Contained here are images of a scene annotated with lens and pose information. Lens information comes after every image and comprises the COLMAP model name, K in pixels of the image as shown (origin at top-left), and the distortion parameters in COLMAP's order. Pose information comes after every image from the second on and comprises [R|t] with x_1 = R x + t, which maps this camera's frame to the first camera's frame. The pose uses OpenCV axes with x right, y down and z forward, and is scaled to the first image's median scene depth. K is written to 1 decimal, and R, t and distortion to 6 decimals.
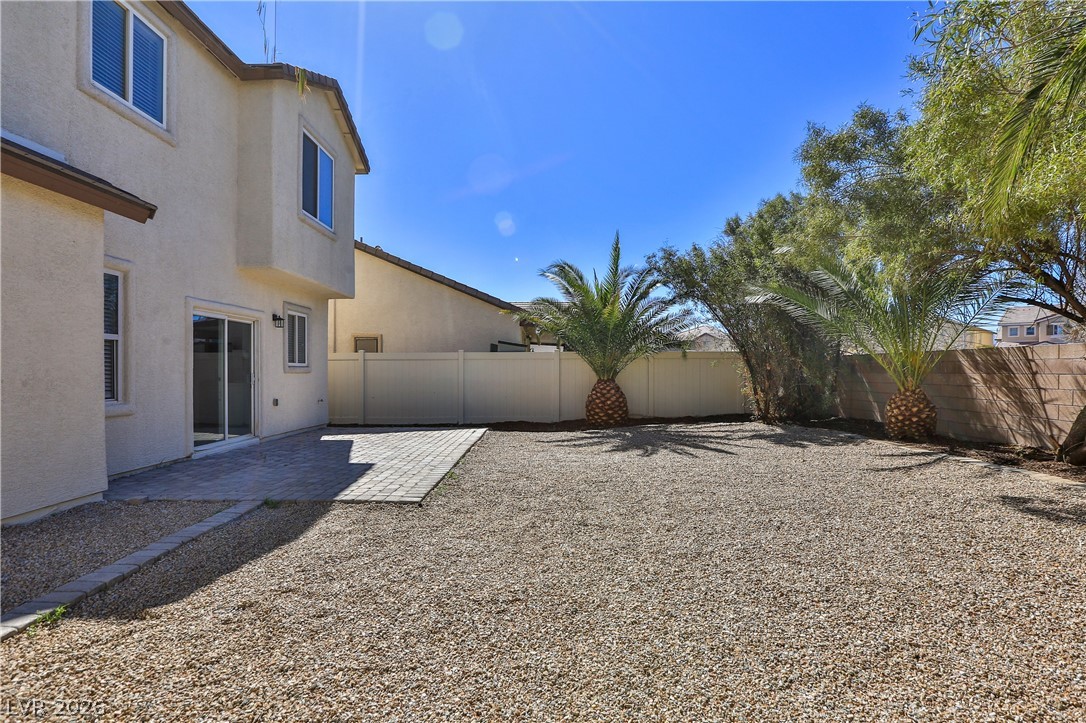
lens RADIAL K [[528.9, 0, 568.2], [0, 528.9, 366.8], [0, 0, 1]] dist [-0.043637, 0.013952]
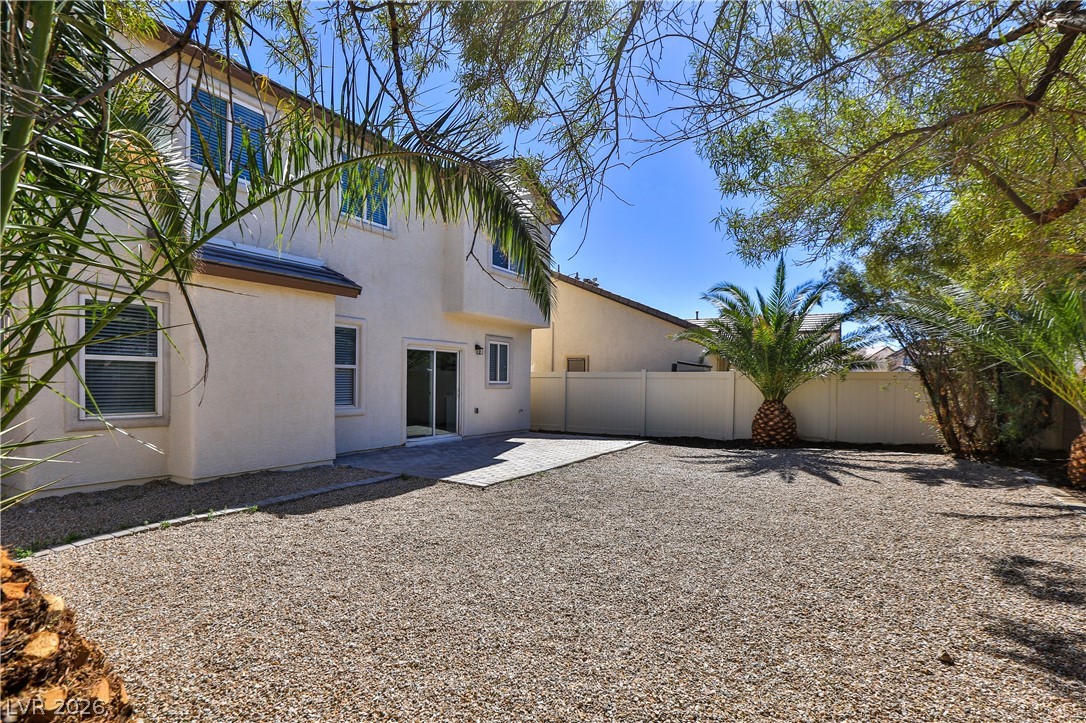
lens RADIAL K [[528.9, 0, 567.6], [0, 528.9, 380.3], [0, 0, 1]] dist [-0.043637, 0.013952]
pose [[0.861463, 0.010222, -0.507717, 0.347824], [-0.009742, 0.999946, 0.003603, -0.018015], [0.507727, 0.001842, 0.861516, -0.052110]]
